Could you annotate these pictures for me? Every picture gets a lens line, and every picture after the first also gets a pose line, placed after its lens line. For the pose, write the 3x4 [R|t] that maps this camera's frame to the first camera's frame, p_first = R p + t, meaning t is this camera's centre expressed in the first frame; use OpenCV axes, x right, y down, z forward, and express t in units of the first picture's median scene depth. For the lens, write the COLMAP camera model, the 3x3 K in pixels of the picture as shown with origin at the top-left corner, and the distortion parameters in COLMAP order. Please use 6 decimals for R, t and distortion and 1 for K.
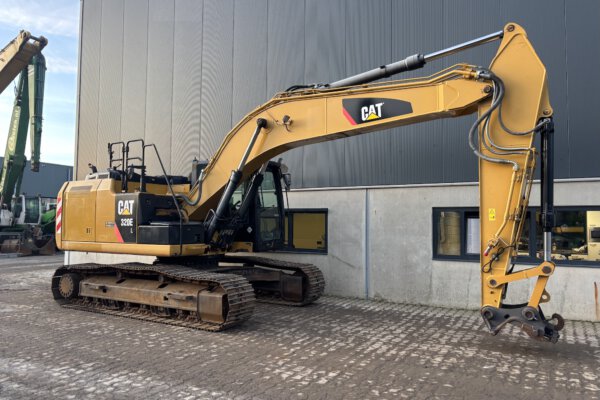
lens RADIAL K [[454.7, 0, 295.5], [0, 454.7, 193.8], [0, 0, 1]] dist [0.033026, -0.040501]
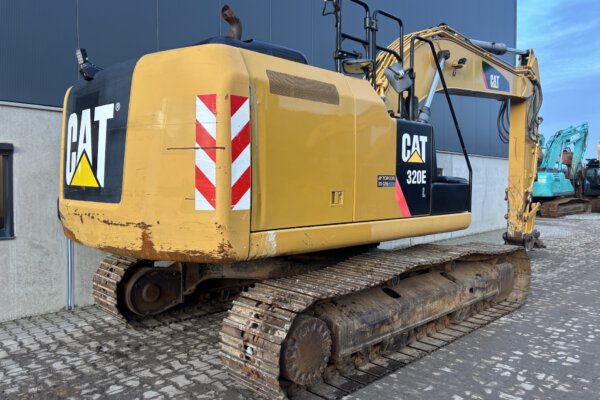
lens RADIAL K [[454.7, 0, 311.6], [0, 454.7, 187.4], [0, 0, 1]] dist [0.033026, -0.040501]
pose [[0.251406, -0.016517, 0.967741, -0.870382], [-0.058276, 0.997782, 0.032169, 0.061945], [-0.966126, -0.064484, 0.249886, 0.943007]]
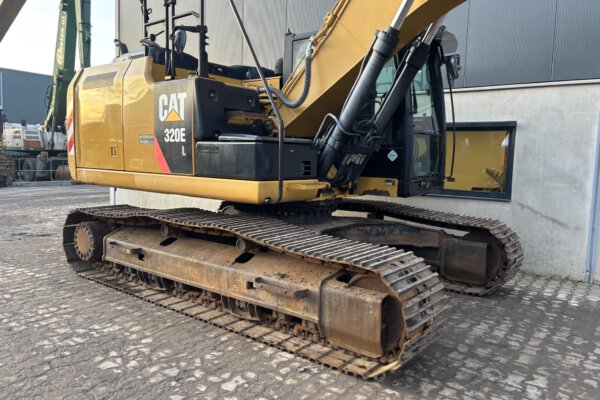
lens RADIAL K [[454.7, 0, 289.8], [0, 454.7, 192.0], [0, 0, 1]] dist [0.033026, -0.040501]
pose [[0.990115, 0.027503, -0.137533, -0.155280], [-0.008219, 0.990279, 0.138856, 0.050865], [0.140015, -0.136353, 0.980716, 0.468807]]
